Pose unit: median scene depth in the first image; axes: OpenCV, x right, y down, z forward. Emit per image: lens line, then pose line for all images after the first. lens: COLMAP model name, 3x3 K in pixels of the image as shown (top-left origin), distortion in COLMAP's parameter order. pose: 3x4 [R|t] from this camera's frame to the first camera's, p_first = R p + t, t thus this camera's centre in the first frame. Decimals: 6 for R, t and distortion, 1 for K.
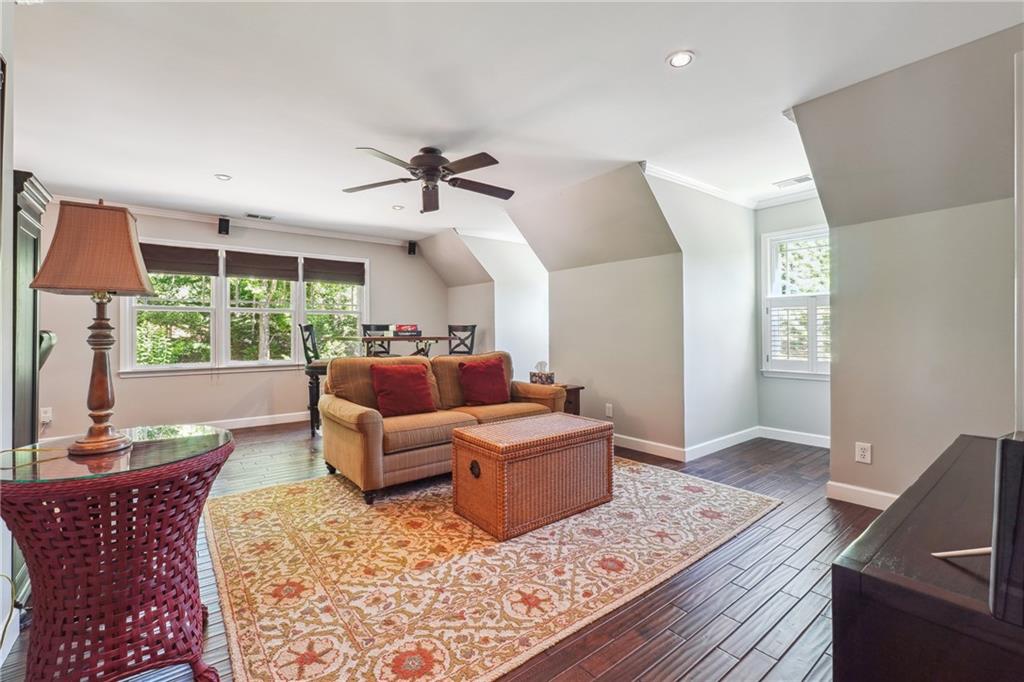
lens RADIAL K [[432.1, 0, 508.4], [0, 432.1, 328.8], [0, 0, 1]] dist [-0.012826, 0.000251]
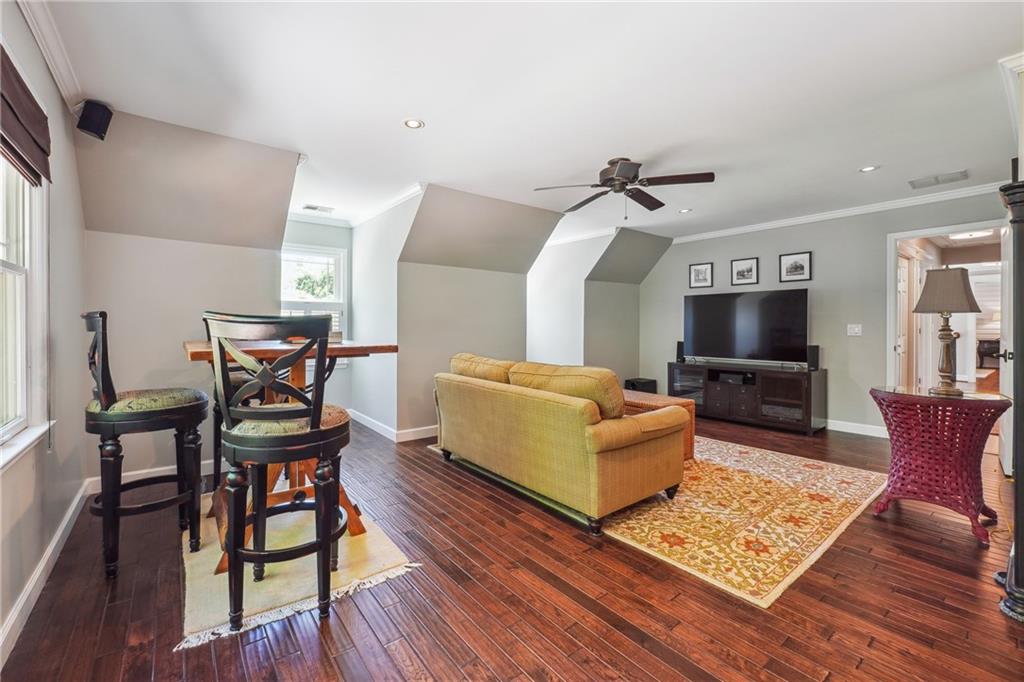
lens RADIAL K [[432.1, 0, 508.4], [0, 432.1, 328.8], [0, 0, 1]] dist [-0.012826, 0.000251]
pose [[-0.002814, -0.001114, 0.999995, -1.675747], [-0.007984, 0.999968, 0.001092, 0.008103], [-0.999964, -0.007981, -0.002823, 1.736188]]
